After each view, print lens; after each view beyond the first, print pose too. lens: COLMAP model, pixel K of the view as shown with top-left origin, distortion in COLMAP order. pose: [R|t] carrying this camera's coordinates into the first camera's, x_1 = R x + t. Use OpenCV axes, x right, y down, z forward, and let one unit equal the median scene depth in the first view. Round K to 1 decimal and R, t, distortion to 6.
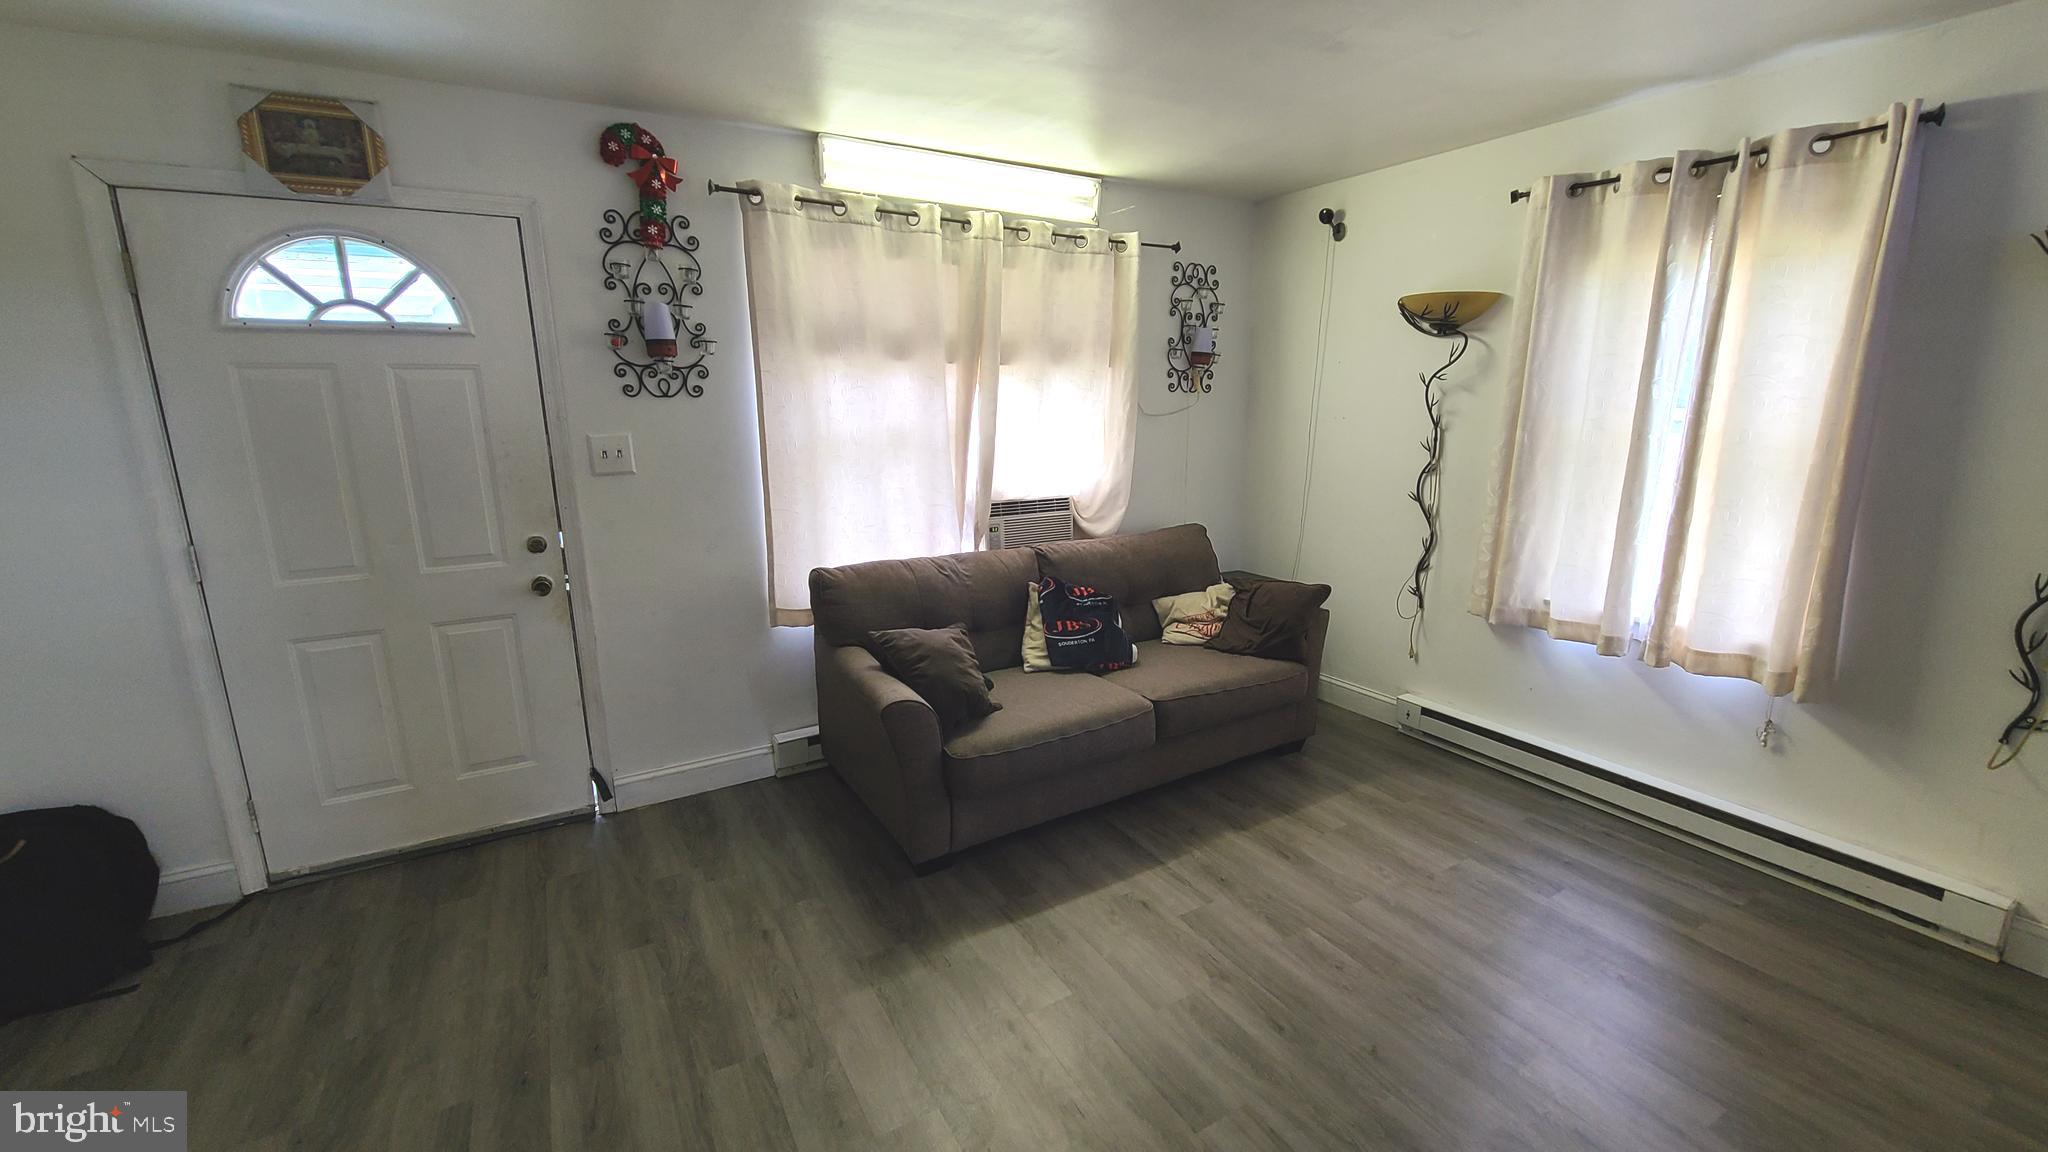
lens RADIAL K [[825.1, 0, 1038.6], [0, 825.1, 581.2], [0, 0, 1]] dist [0.000966, -0.002348]
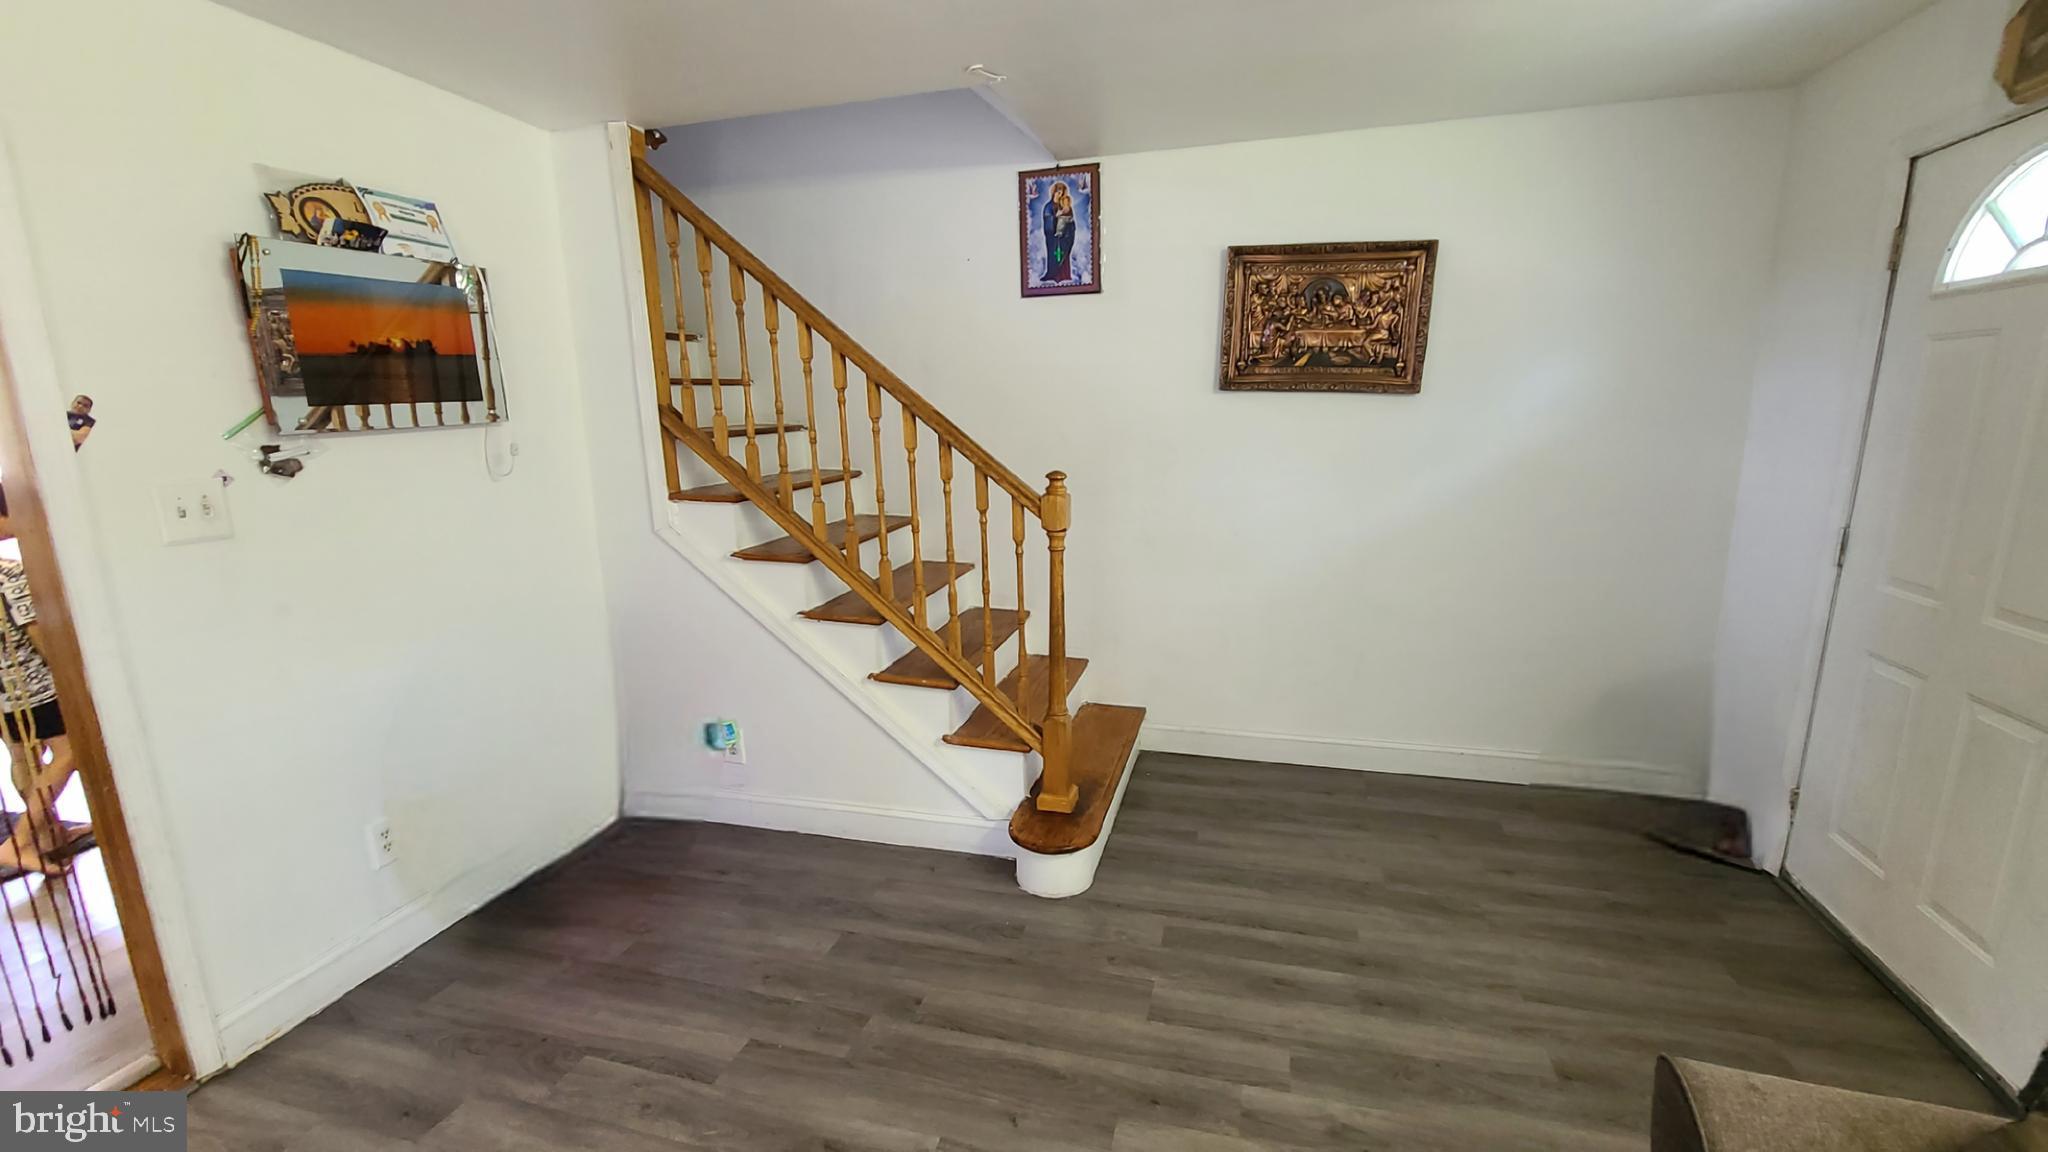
lens RADIAL K [[825.1, 0, 1037.8], [0, 825.1, 576.9], [0, 0, 1]] dist [0.000966, -0.002348]
pose [[-0.720645, 0.156924, -0.675312, 0.344682], [-0.130800, 0.925783, 0.354707, -0.216822], [0.680854, 0.343948, -0.646635, 1.028278]]
